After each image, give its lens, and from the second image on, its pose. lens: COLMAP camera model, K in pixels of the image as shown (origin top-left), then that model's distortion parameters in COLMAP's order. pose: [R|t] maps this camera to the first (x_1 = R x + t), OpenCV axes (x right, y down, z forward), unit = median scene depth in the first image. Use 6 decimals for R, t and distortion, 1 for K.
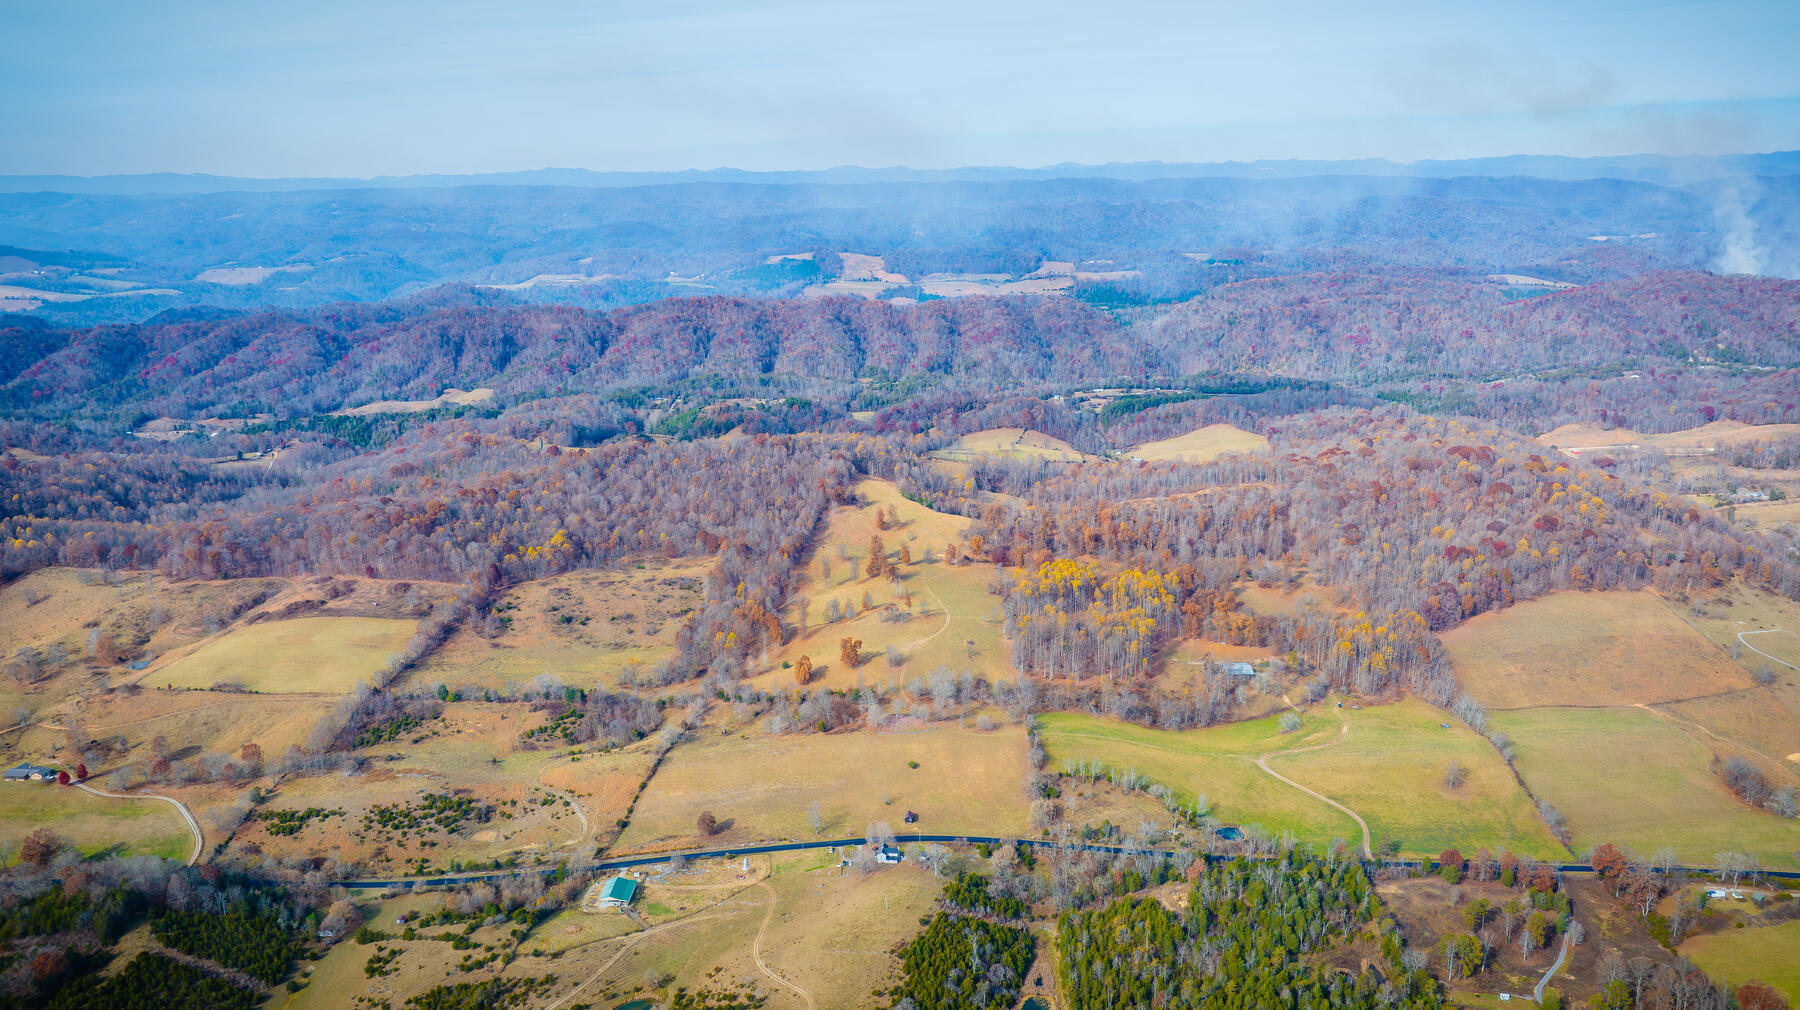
lens RADIAL K [[1255.8, 0, 900.0], [0, 1255.8, 505.0], [0, 0, 1]] dist [-0.018242, 0.003360]
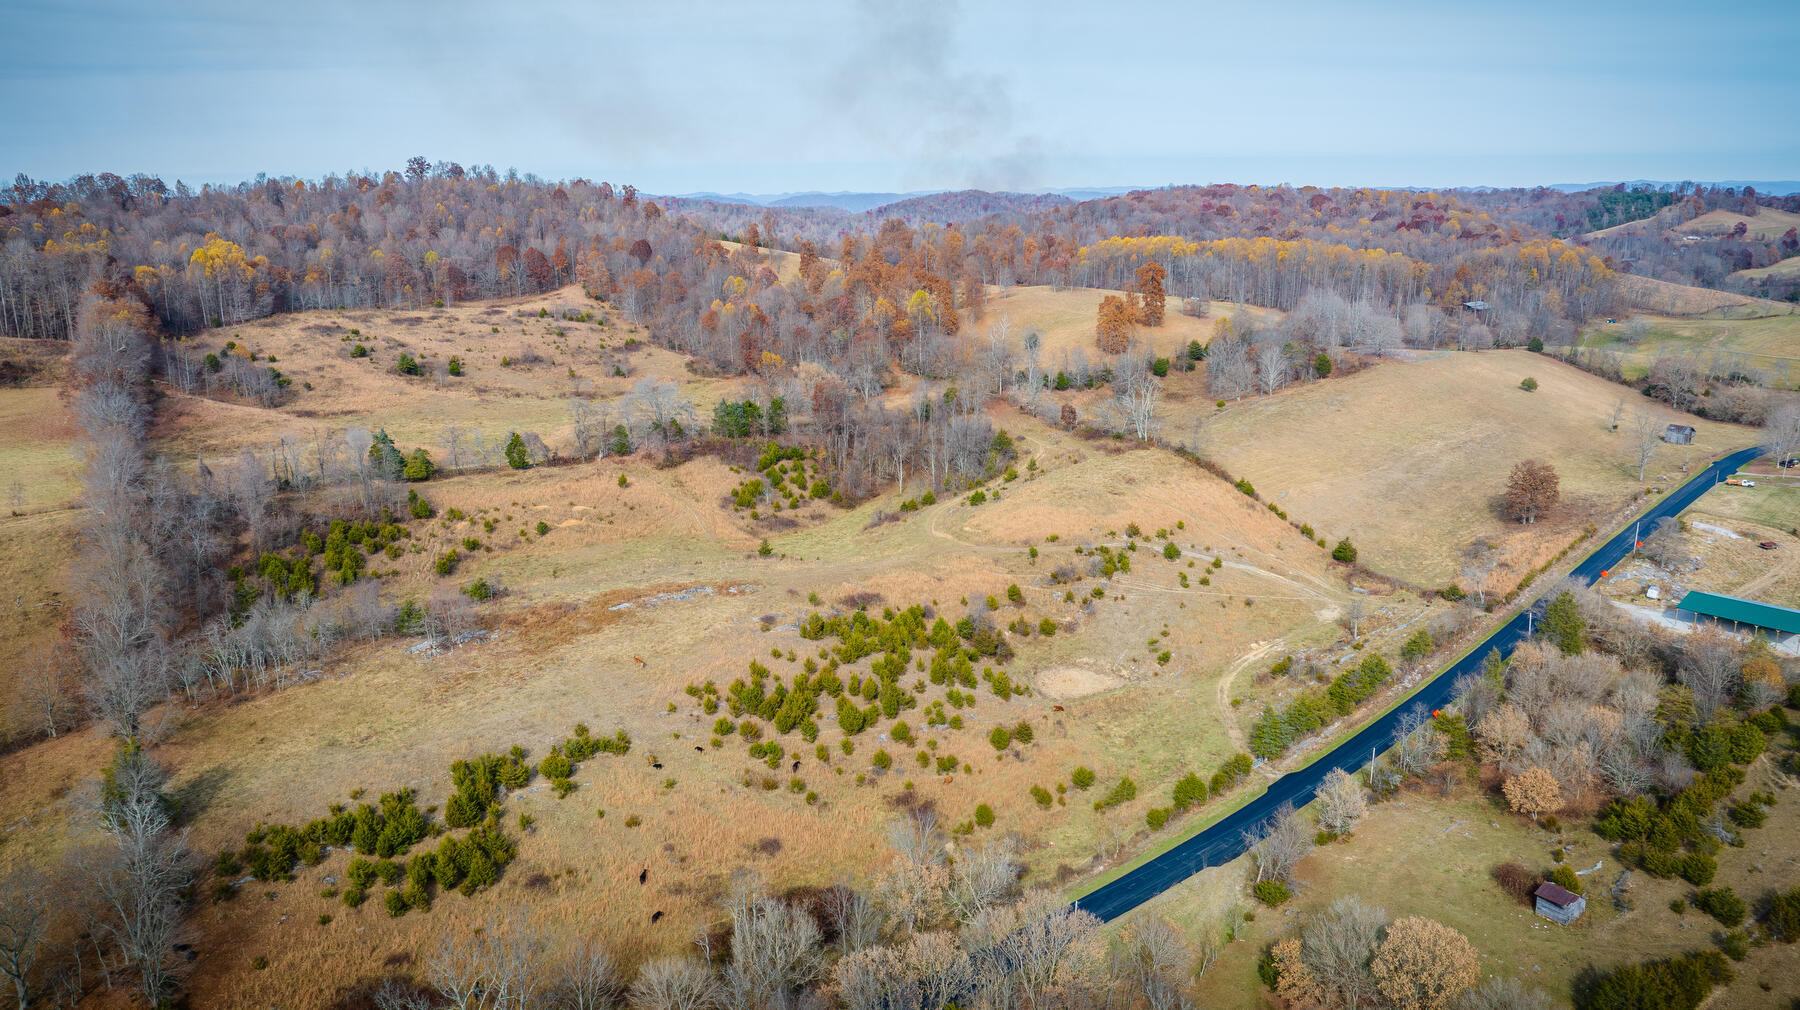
lens RADIAL K [[1260.7, 0, 900.0], [0, 1260.7, 505.0], [0, 0, 1]] dist [-0.044494, 0.042511]
pose [[0.771097, -0.146695, 0.619589, -0.626704], [0.170430, 0.985143, 0.021139, 0.239464], [-0.613484, 0.089296, 0.784642, 0.901882]]
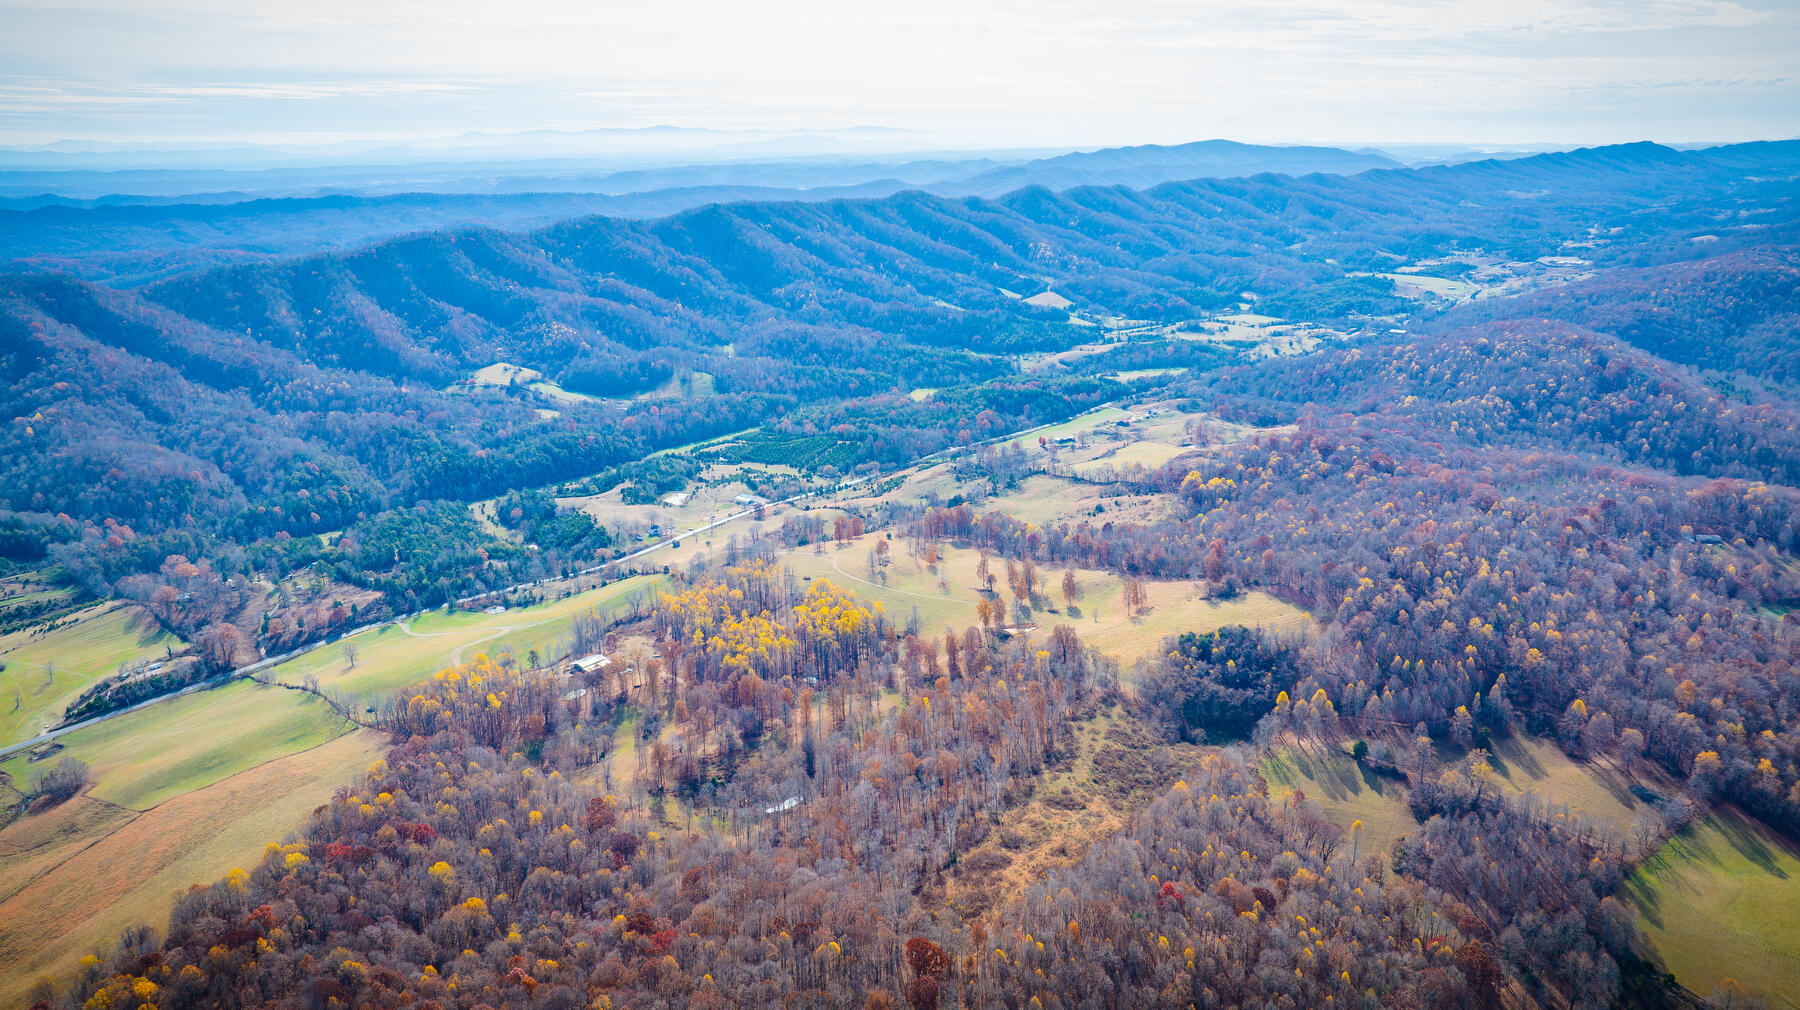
lens RADIAL K [[1255.8, 0, 900.0], [0, 1255.8, 505.0], [0, 0, 1]] dist [-0.018242, 0.003360]
pose [[-0.630038, 0.234440, -0.740331, 1.112096], [-0.190313, 0.877656, 0.439887, -0.608643], [0.752883, 0.418040, -0.508340, 2.250305]]
